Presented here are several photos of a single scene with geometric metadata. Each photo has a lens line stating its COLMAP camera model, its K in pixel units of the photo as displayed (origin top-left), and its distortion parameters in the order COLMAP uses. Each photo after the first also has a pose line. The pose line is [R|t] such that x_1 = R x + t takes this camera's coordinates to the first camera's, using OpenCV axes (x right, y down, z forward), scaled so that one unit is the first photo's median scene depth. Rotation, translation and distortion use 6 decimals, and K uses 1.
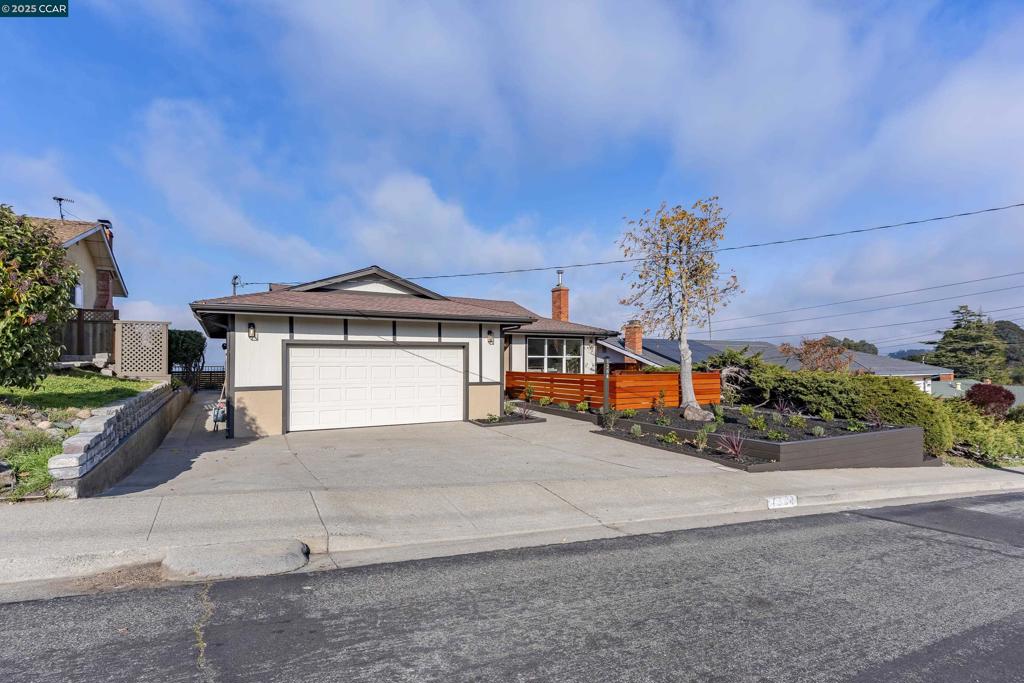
lens RADIAL K [[529.9, 0, 508.0], [0, 529.9, 352.2], [0, 0, 1]] dist [-0.002077, 0.001543]
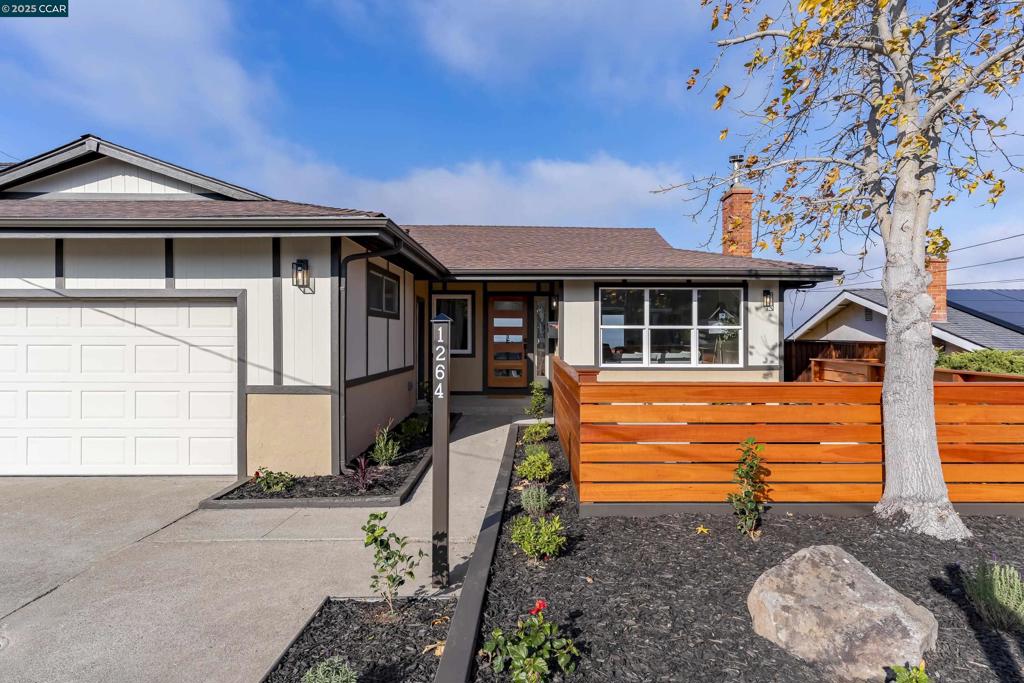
lens RADIAL K [[588.8, 0, 520.0], [0, 588.8, 334.8], [0, 0, 1]] dist [0.004584, 0.001575]
pose [[0.866604, 0.000370, -0.498996, 0.339130], [0.005602, 0.999929, 0.010471, 0.013042], [0.498965, -0.011869, 0.866541, 0.702353]]
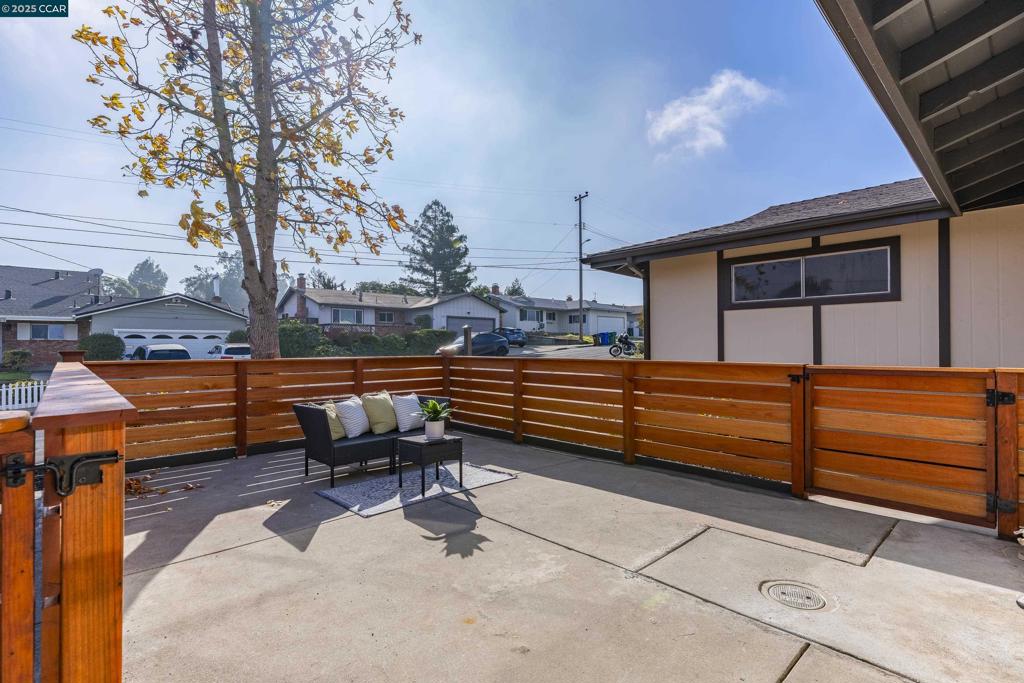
lens RADIAL K [[478.4, 0, 514.0], [0, 478.4, 342.5], [0, 0, 1]] dist [-0.002275, 0.000286]
pose [[-0.970973, -0.001661, -0.239183, 0.257824], [0.003895, 0.999733, -0.022758, 0.041690], [0.239157, -0.023029, -0.970708, 1.506340]]
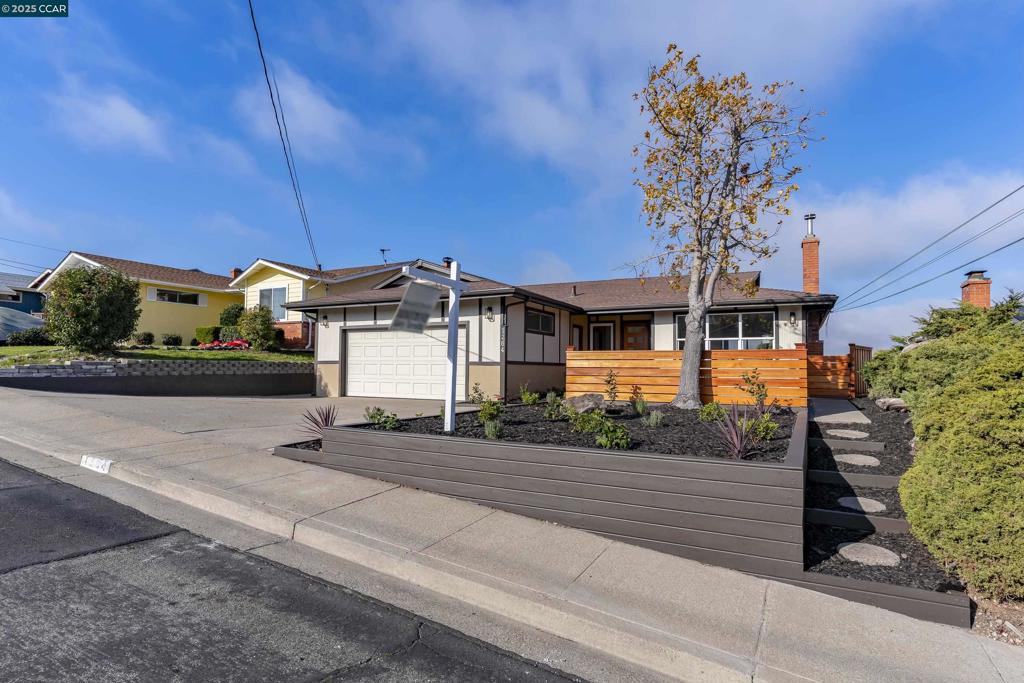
lens RADIAL K [[529.9, 0, 521.4], [0, 529.9, 349.9], [0, 0, 1]] dist [-0.002077, 0.001543]
pose [[0.540267, -0.024537, -0.841136, 0.795512], [0.003586, 0.999633, -0.026858, 0.061150], [0.841486, 0.011494, 0.540157, 0.548648]]
